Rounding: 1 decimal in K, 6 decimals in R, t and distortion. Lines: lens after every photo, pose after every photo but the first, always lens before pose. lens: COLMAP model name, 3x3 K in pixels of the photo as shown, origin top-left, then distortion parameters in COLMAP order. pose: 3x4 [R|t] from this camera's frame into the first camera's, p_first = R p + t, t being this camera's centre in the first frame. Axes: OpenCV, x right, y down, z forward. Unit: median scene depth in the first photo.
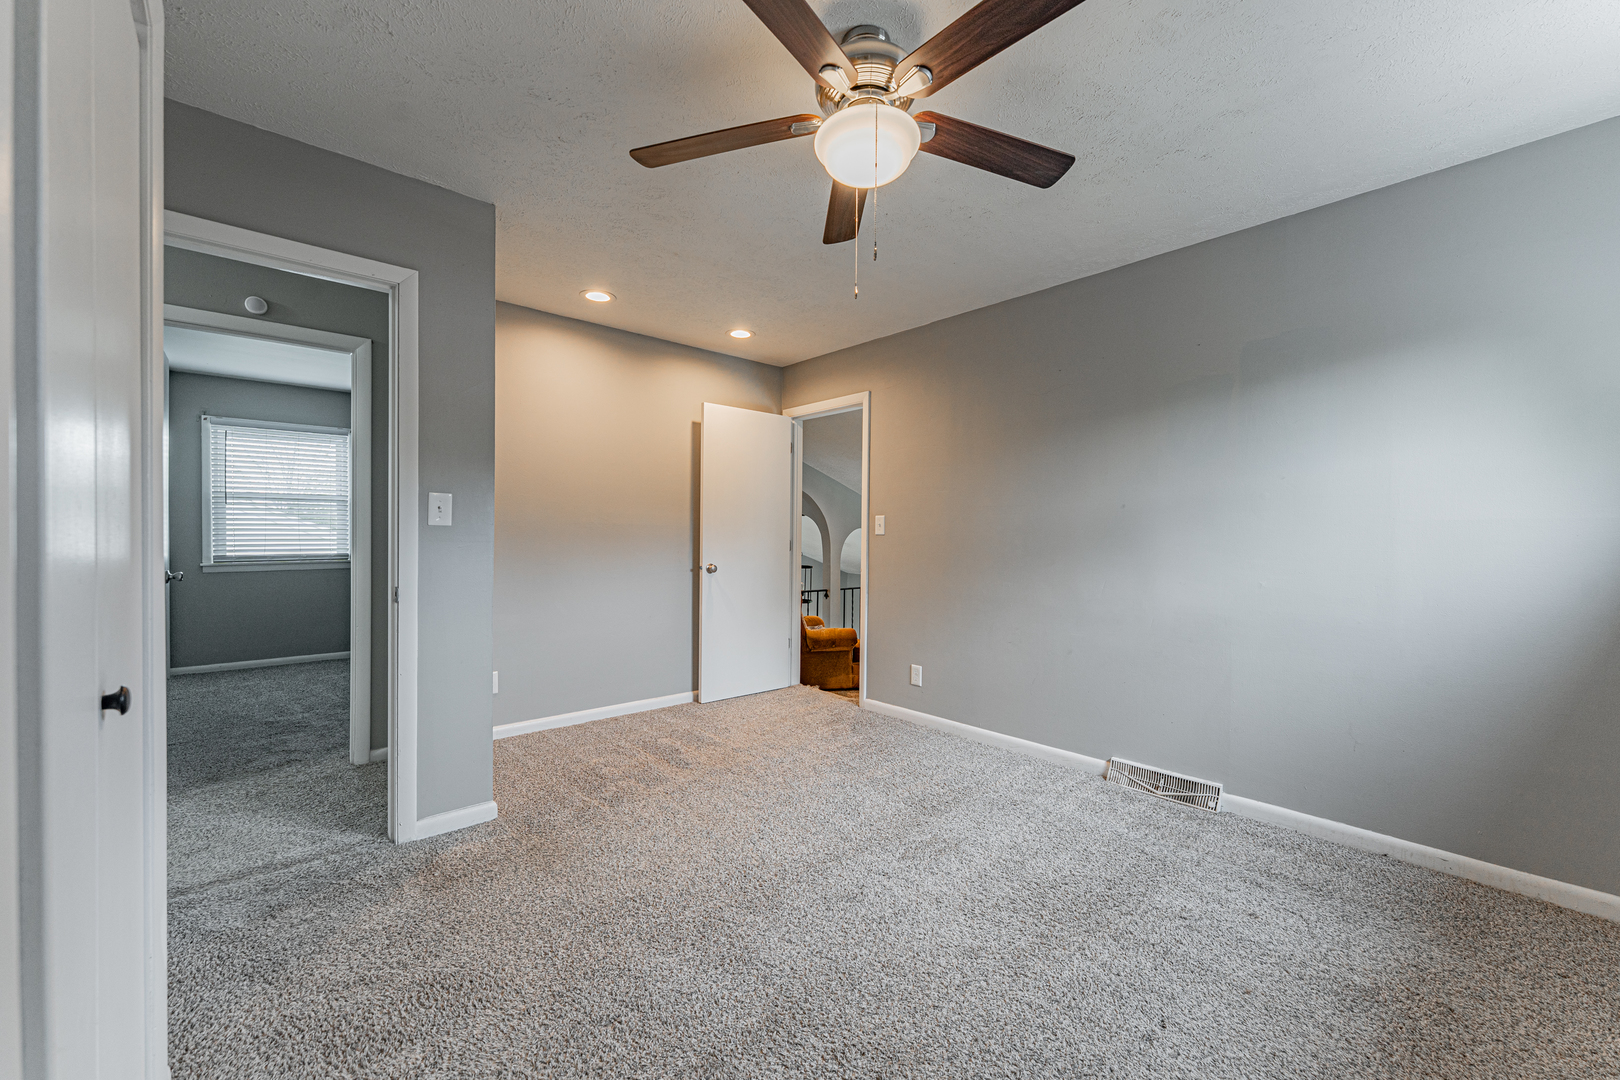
lens RADIAL K [[650.4, 0, 812.8], [0, 650.4, 540.8], [0, 0, 1]] dist [0.002101, 0.000097]
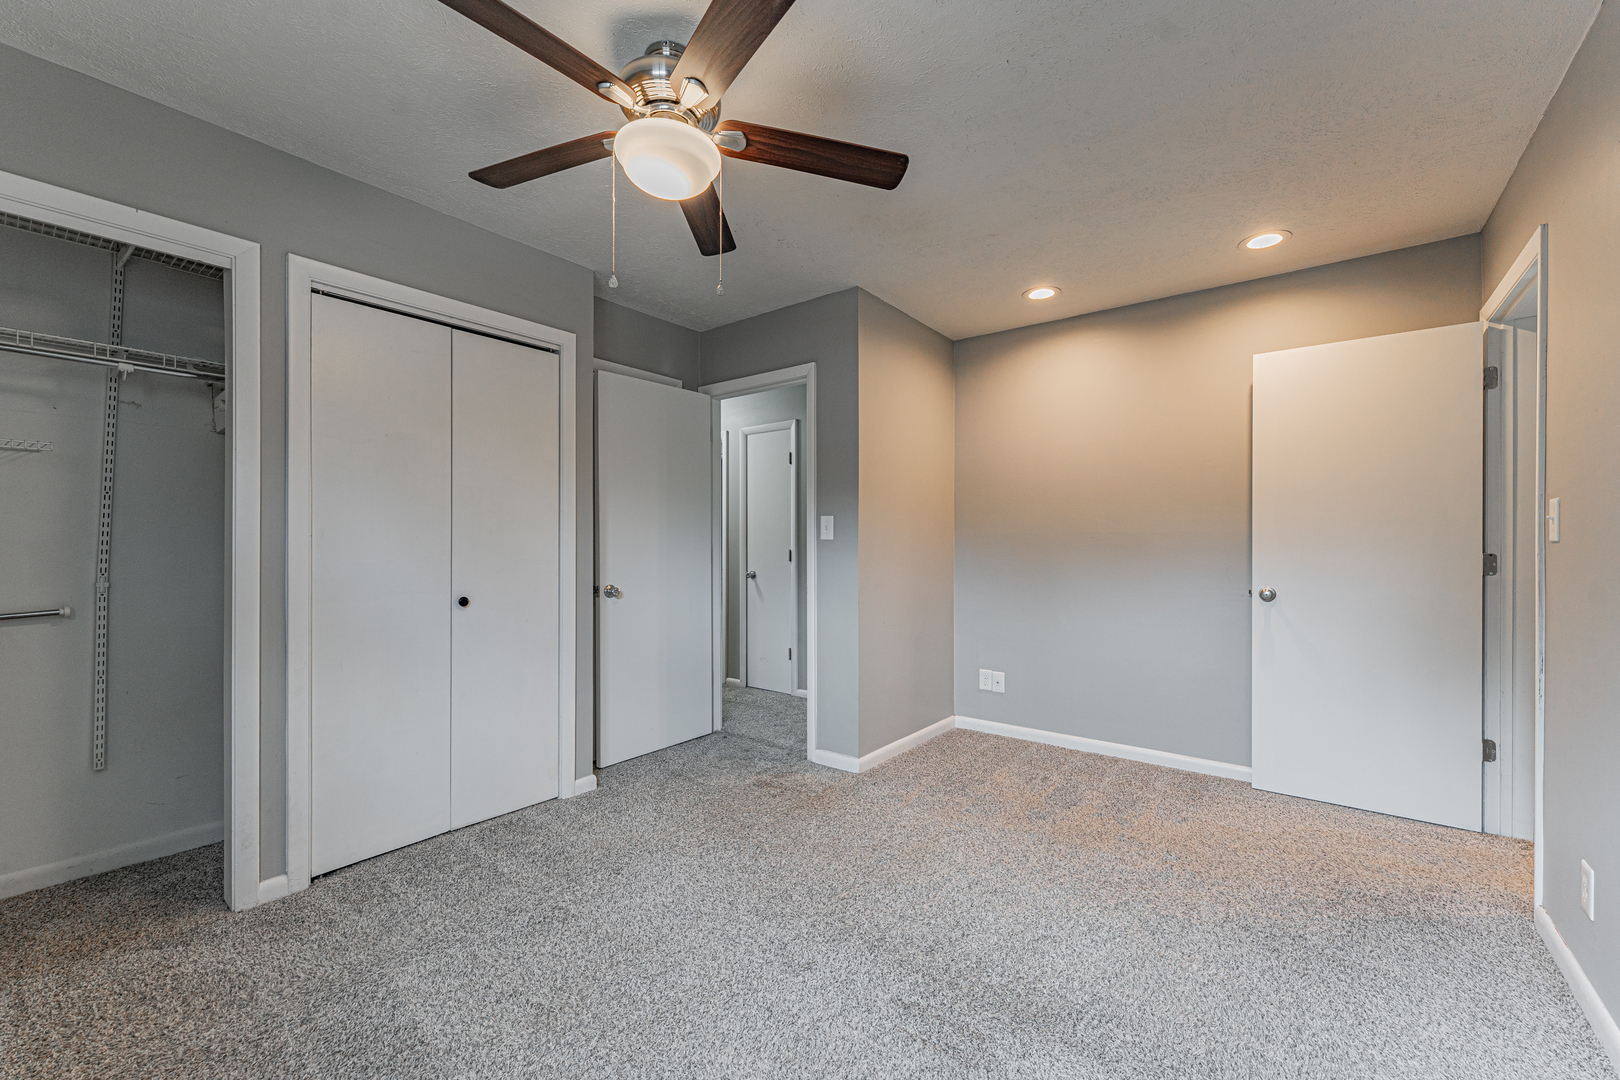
lens RADIAL K [[650.4, 0, 812.1], [0, 650.4, 544.3], [0, 0, 1]] dist [0.002101, 0.000097]
pose [[0.163631, -0.006050, -0.986503, 0.620384], [-0.005498, 0.999960, -0.007045, -0.003462], [0.986506, 0.006576, 0.163591, 0.597025]]
